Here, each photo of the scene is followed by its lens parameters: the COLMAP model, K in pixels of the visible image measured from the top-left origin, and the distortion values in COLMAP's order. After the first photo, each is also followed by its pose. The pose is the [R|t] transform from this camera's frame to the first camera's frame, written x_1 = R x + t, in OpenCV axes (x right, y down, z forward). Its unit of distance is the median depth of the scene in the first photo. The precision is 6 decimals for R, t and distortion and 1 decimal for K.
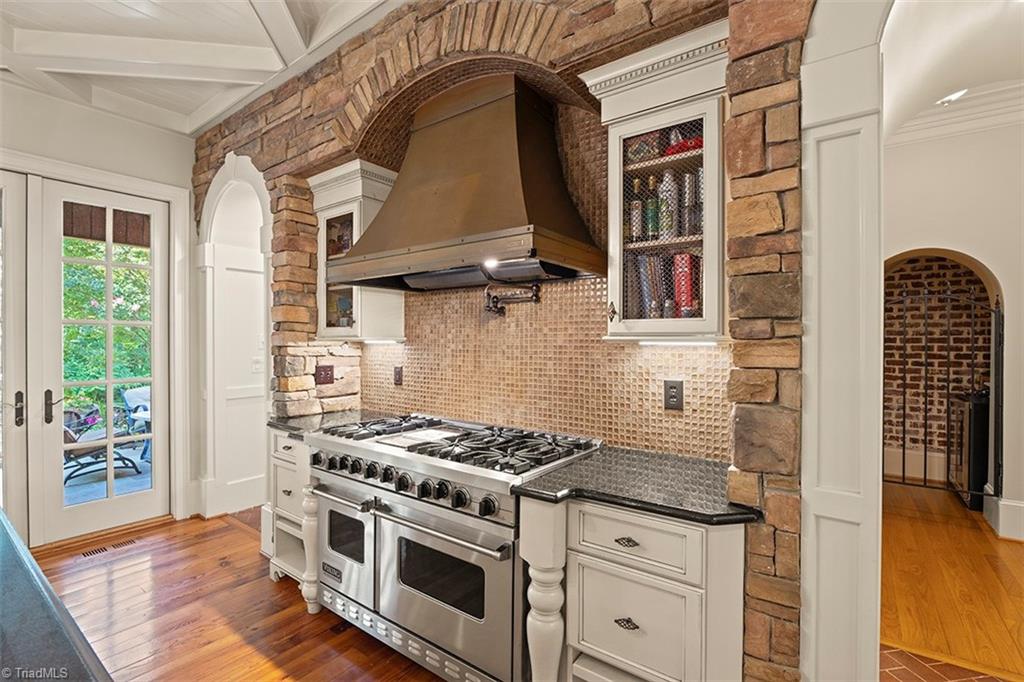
lens RADIAL K [[463.5, 0, 512.0], [0, 463.5, 343.4], [0, 0, 1]] dist [-0.017111, -0.000395]
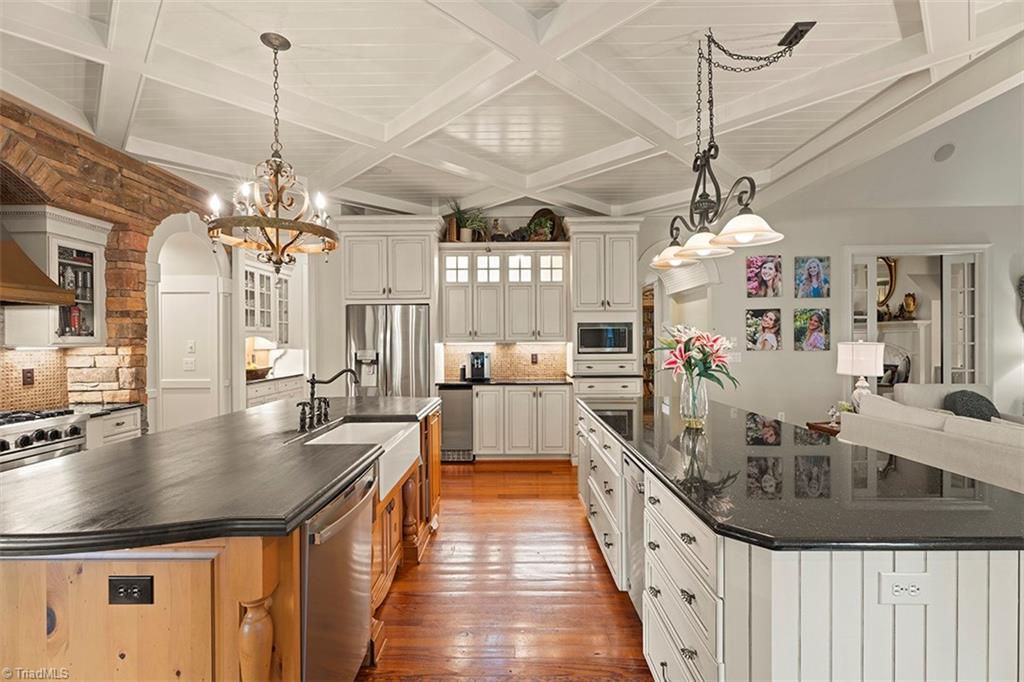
lens RADIAL K [[457.1, 0, 508.8], [0, 457.1, 340.8], [0, 0, 1]] dist [0.002020, 0.000525]
pose [[-0.583927, 0.002543, 0.811802, -1.941707], [0.010972, 0.999928, 0.004760, -0.015539], [-0.811732, 0.011687, -0.583913, 0.449505]]
